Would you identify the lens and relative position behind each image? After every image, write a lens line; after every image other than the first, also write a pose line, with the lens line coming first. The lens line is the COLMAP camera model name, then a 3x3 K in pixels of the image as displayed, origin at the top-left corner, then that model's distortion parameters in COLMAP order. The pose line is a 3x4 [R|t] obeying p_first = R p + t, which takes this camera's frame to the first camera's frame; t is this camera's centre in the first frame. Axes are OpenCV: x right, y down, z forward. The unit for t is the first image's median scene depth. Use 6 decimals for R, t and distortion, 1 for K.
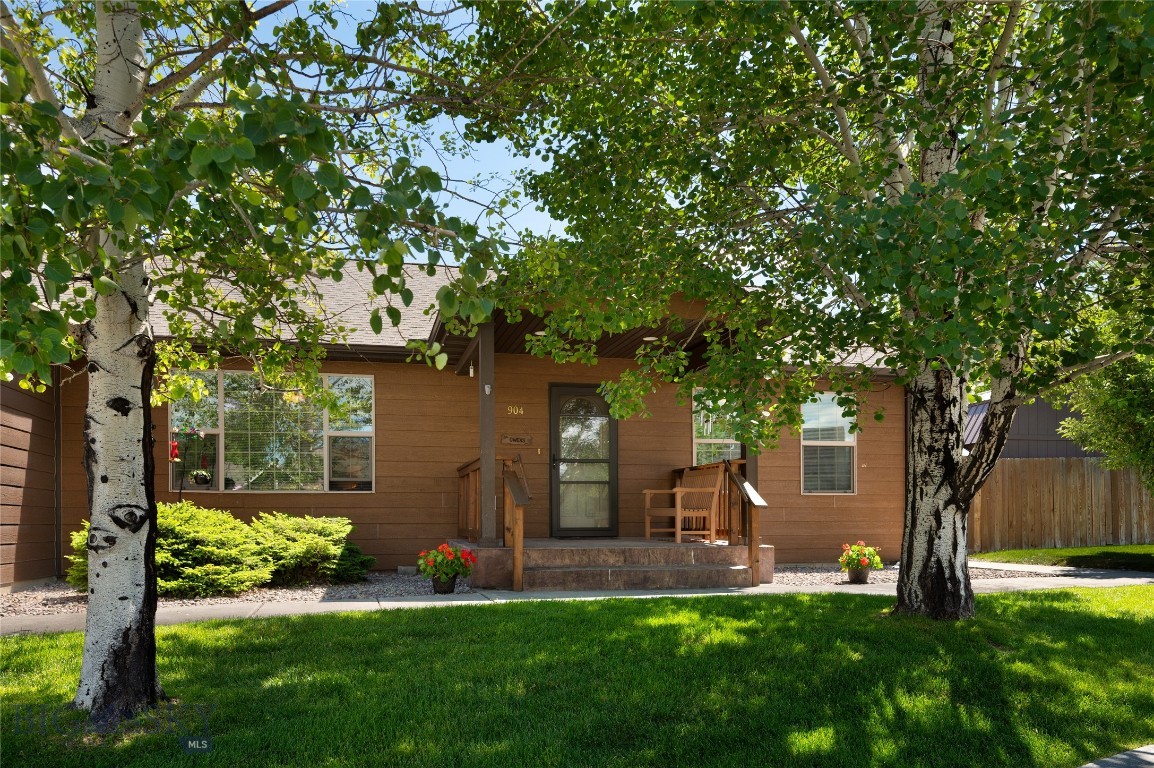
lens RADIAL K [[800.5, 0, 577.0], [0, 800.5, 384.0], [0, 0, 1]] dist [-0.006210, -0.005653]
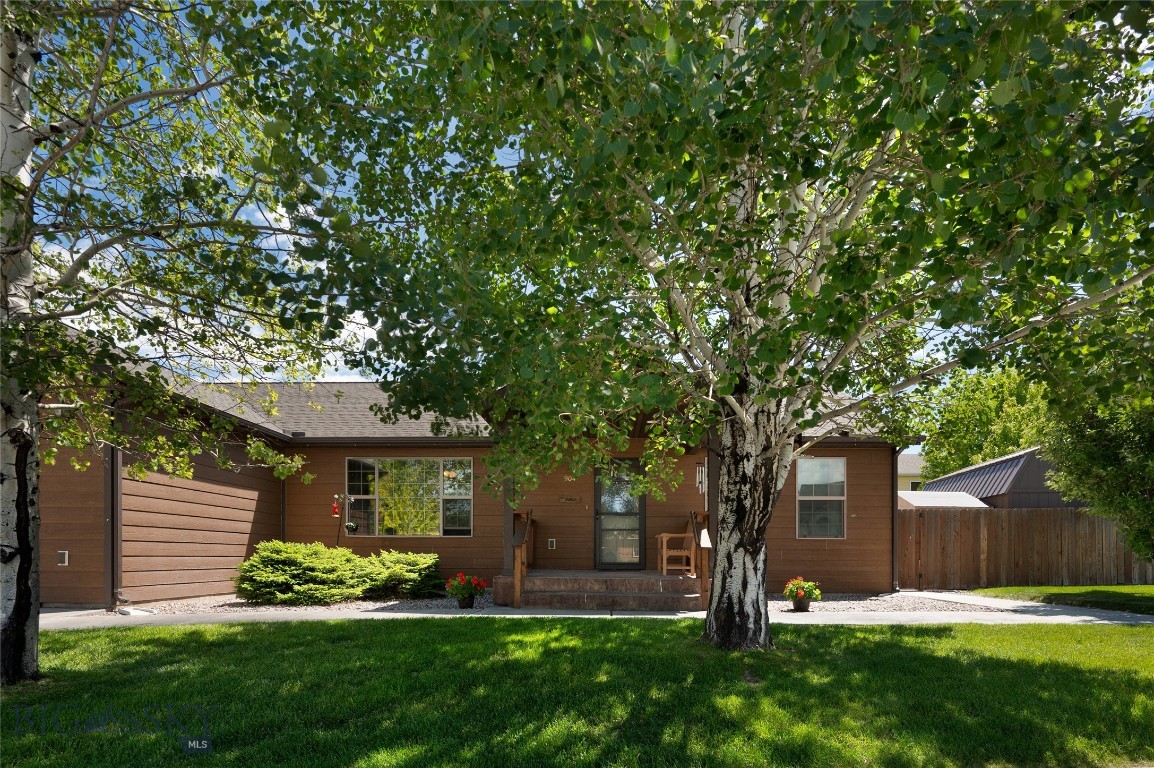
lens RADIAL K [[541.1, 0, 580.7], [0, 541.1, 465.1], [0, 0, 1]] dist [-0.001379, -0.000438]
pose [[0.963984, -0.034330, -0.263735, 0.445788], [0.035035, 0.999384, -0.002031, 0.027223], [0.263642, -0.007282, 0.964593, 0.198441]]
